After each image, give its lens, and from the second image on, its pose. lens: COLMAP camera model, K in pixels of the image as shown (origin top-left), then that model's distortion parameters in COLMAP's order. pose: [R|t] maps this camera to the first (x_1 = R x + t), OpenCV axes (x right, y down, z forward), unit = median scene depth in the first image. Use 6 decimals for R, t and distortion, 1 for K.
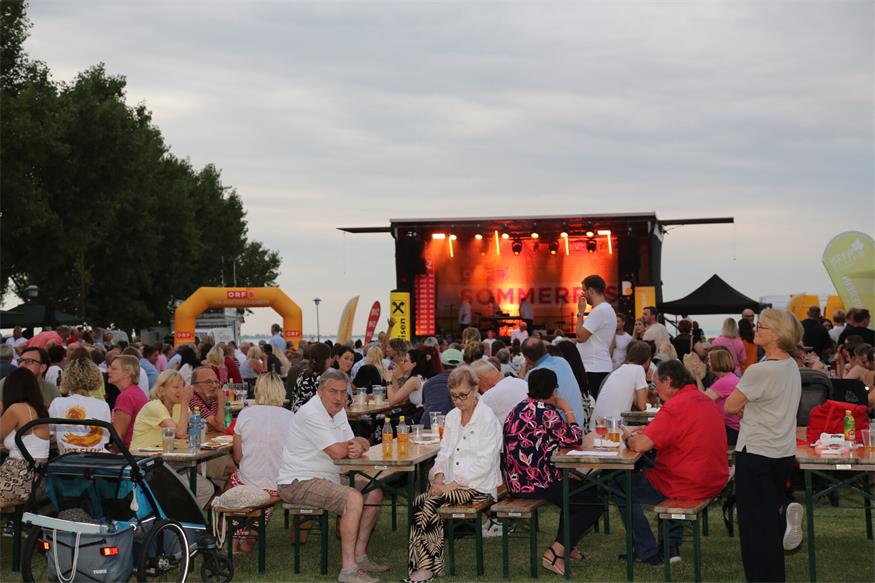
lens RADIAL K [[758.4, 0, 445.0], [0, 758.4, 295.7], [0, 0, 1]] dist [-0.002302, 0.021097]
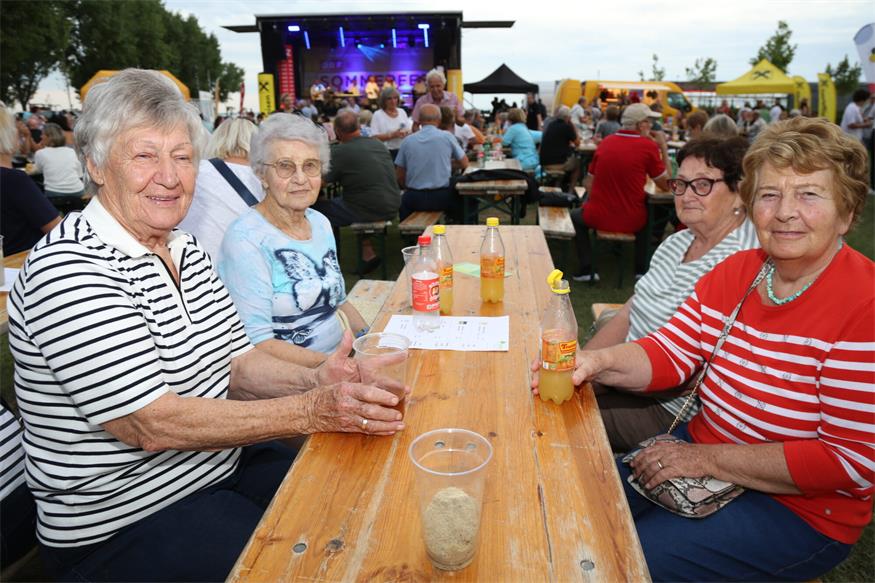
lens RADIAL K [[758.4, 0, 445.0], [0, 758.4, 295.7], [0, 0, 1]] dist [-0.002302, 0.021097]
pose [[0.978228, -0.060234, 0.198602, -0.086335], [-0.000231, 0.956638, 0.291279, -0.042550], [-0.207535, -0.284983, 0.935796, -0.741274]]
